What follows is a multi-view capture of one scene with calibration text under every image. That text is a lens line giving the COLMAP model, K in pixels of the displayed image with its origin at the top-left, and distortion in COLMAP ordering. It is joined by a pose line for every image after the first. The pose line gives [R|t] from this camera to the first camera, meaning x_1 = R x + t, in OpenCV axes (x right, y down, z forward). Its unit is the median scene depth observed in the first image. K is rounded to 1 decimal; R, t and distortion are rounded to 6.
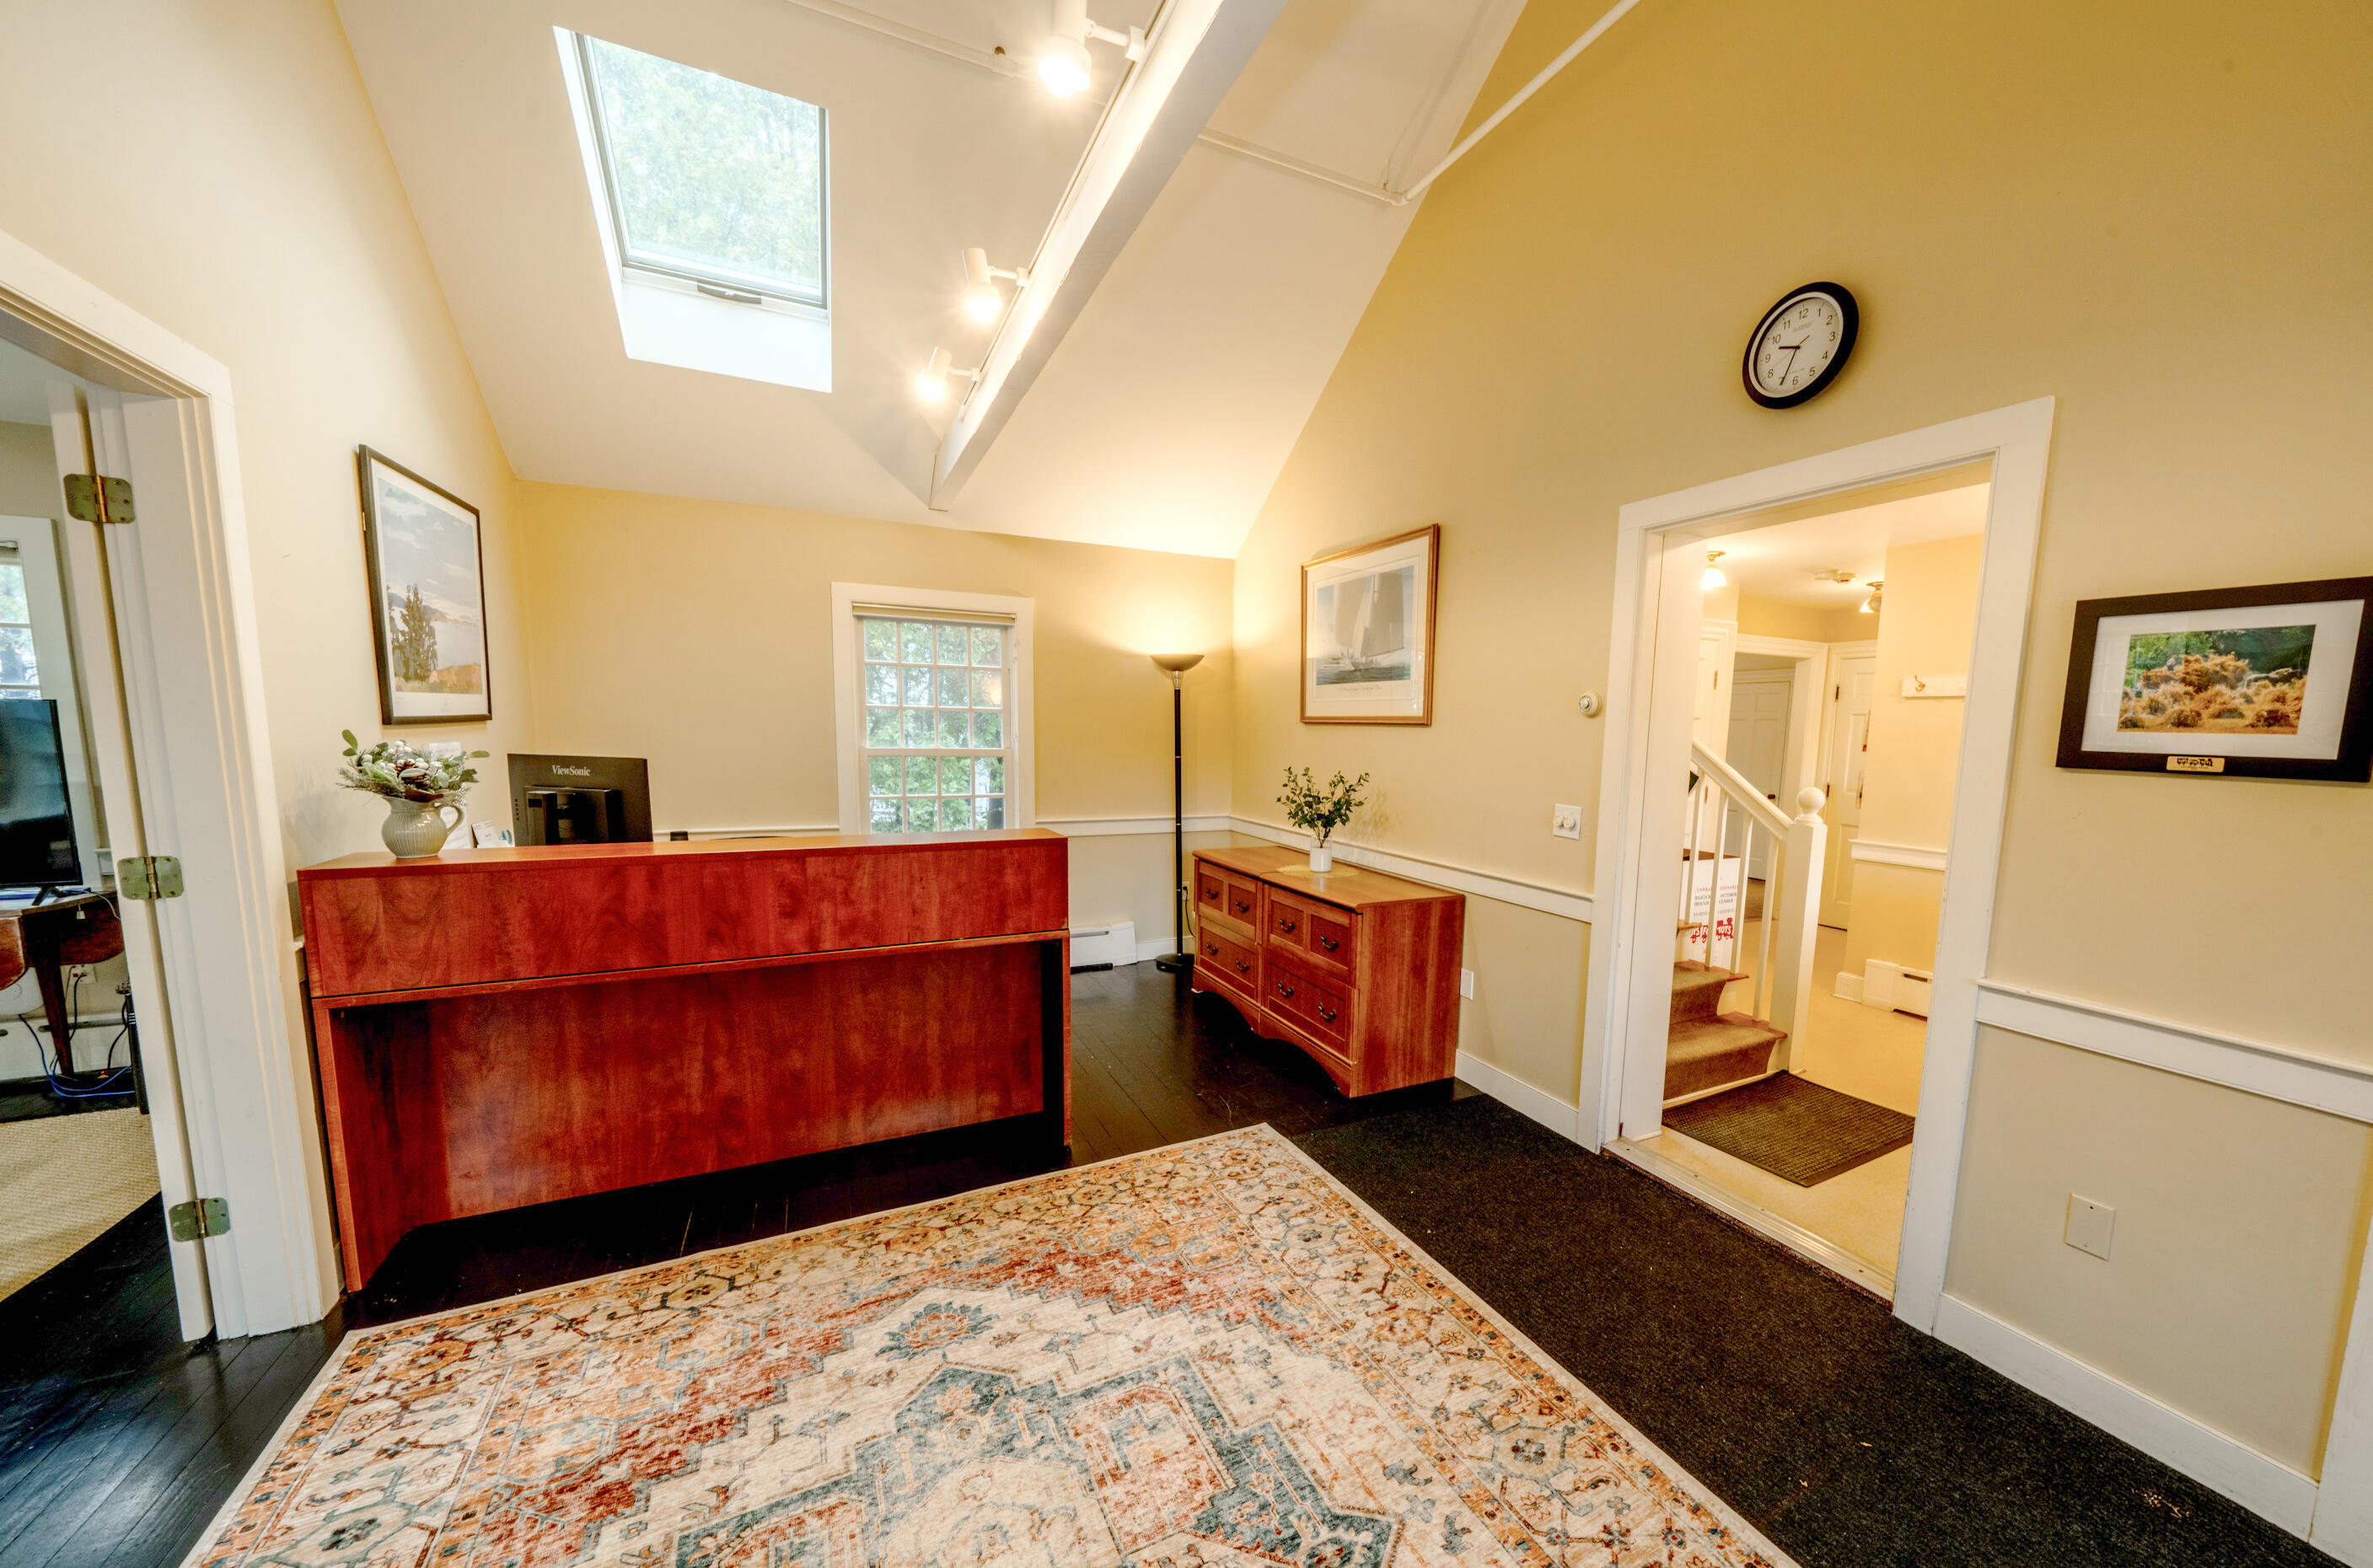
lens RADIAL K [[826.3, 0, 1198.5], [0, 826.3, 829.1], [0, 0, 1]] dist [-0.002900, -0.000302]
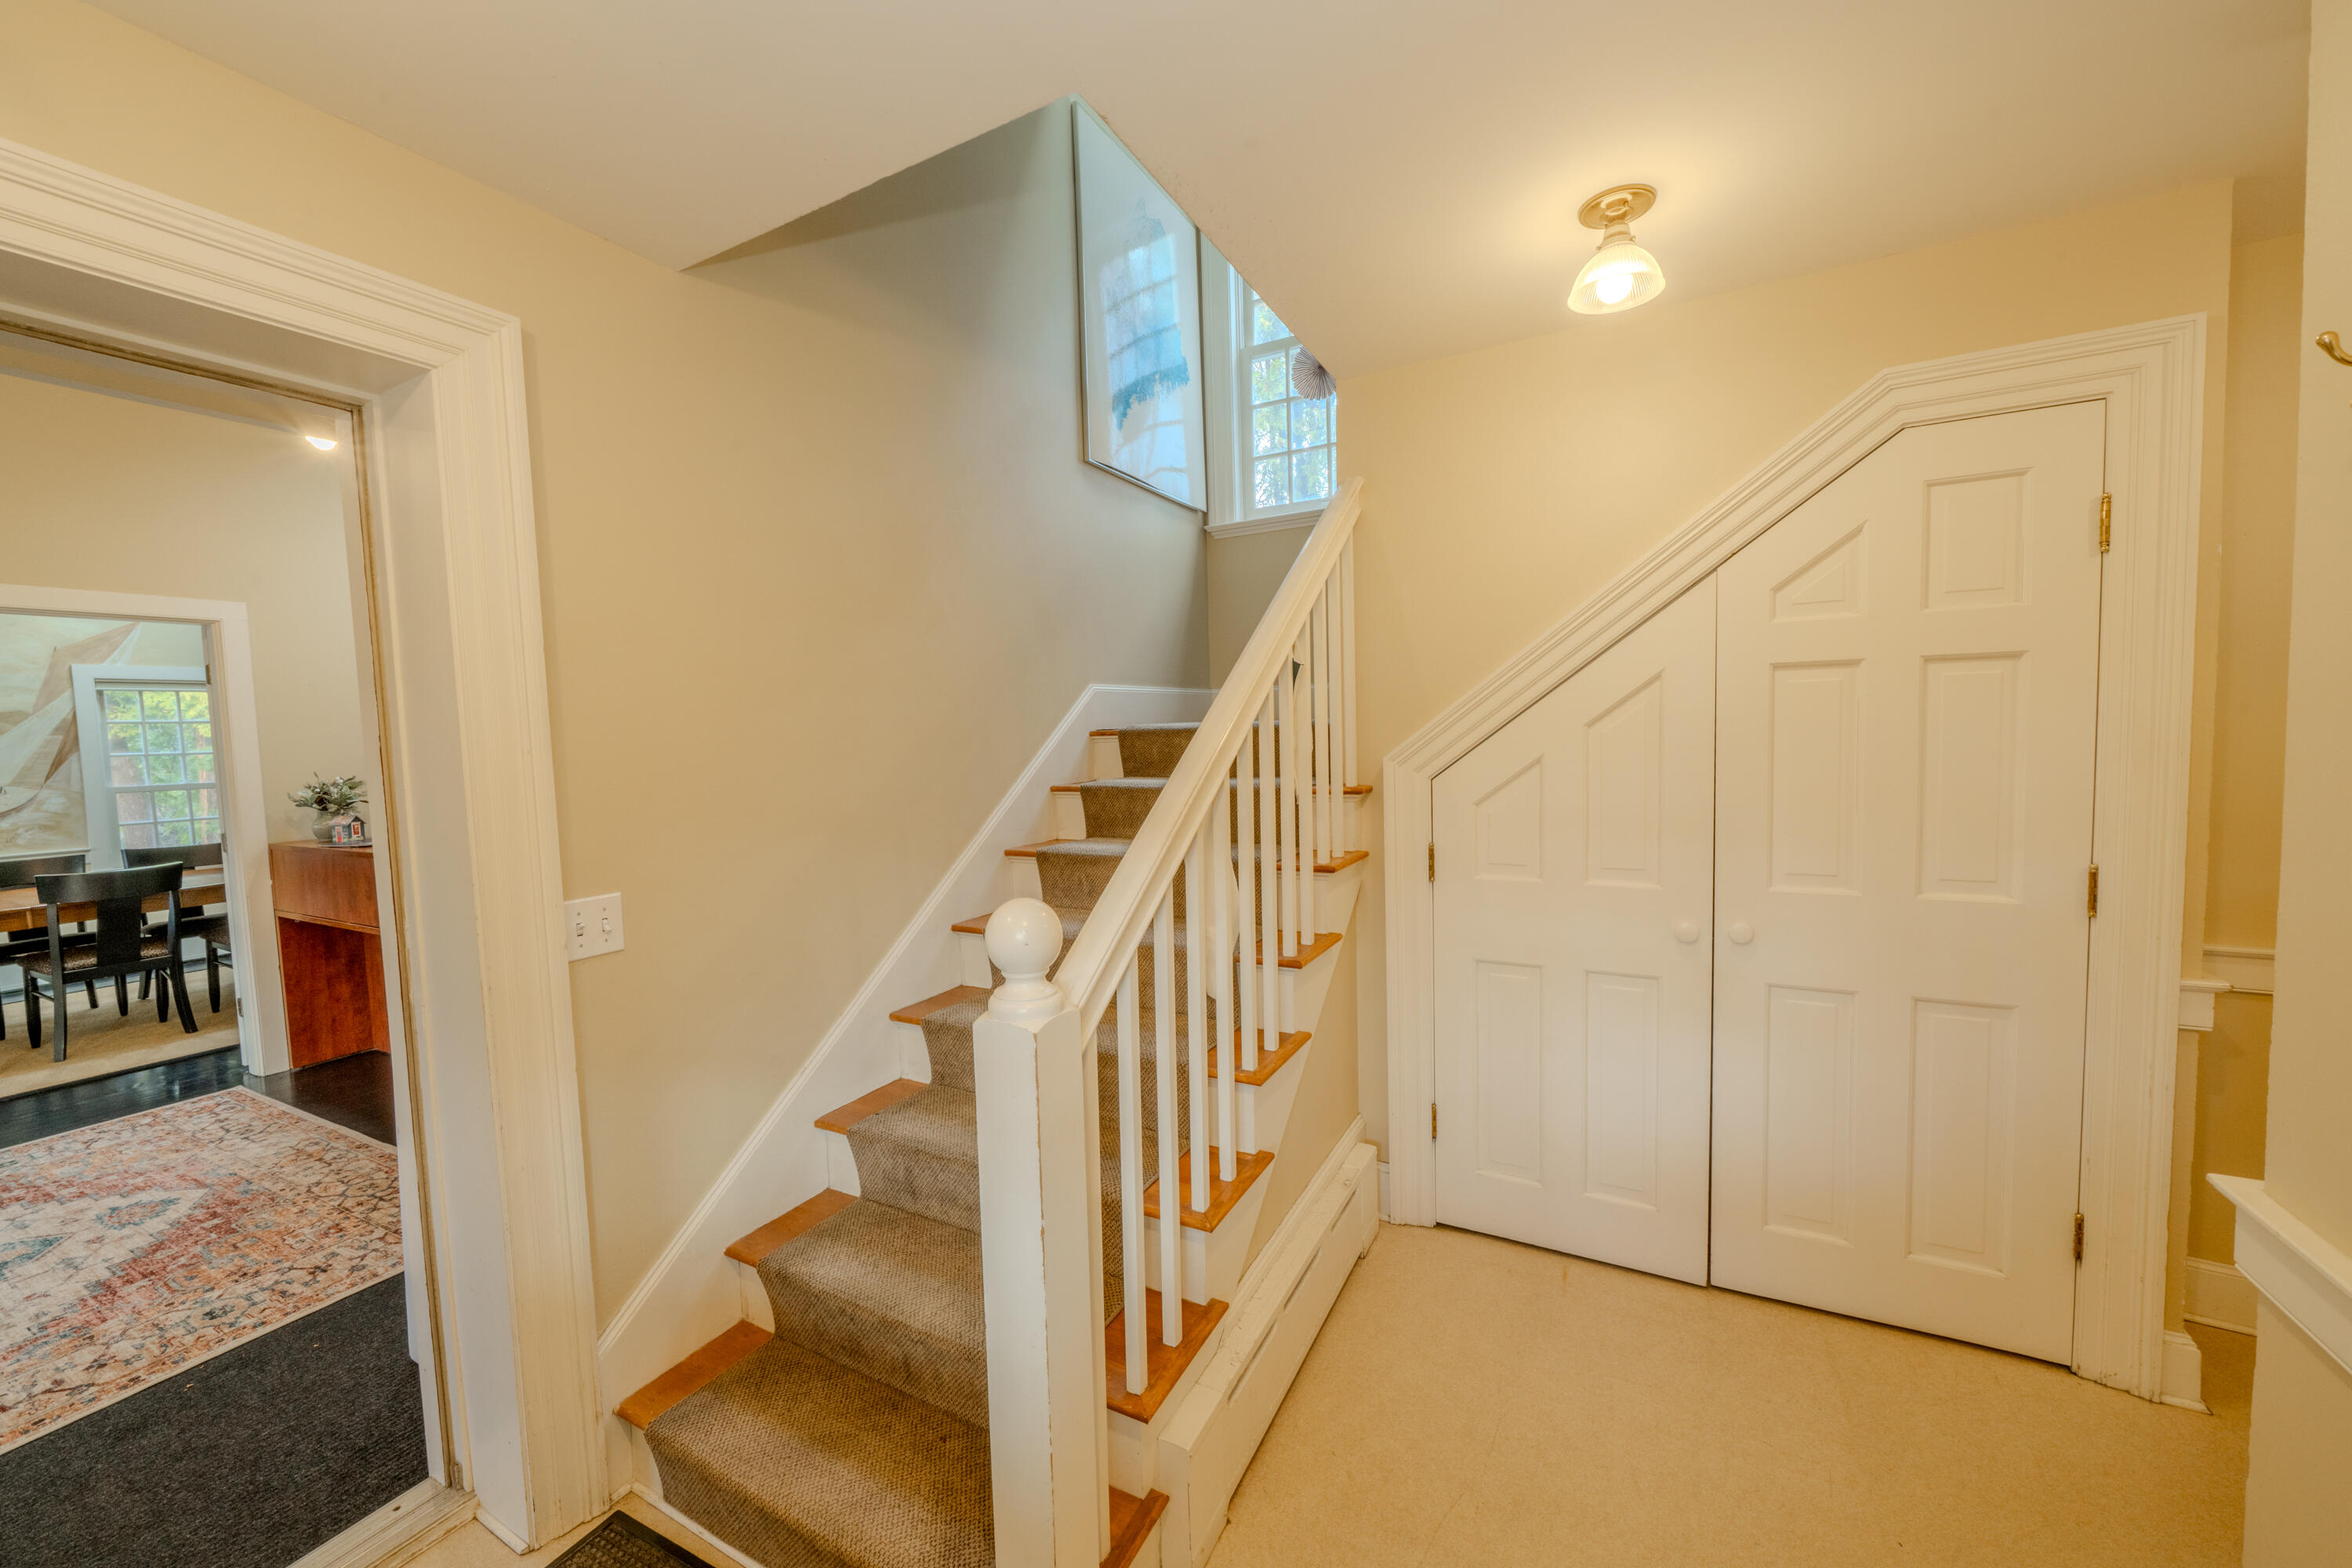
lens RADIAL K [[819.0, 0, 1182.4], [0, 819.0, 784.3], [0, 0, 1]] dist [-0.002900, -0.000302]
pose [[0.615599, 0.011441, -0.787977, 1.747030], [-0.049767, 0.998463, -0.024383, -0.153558], [0.786487, 0.054226, 0.615222, 1.446210]]
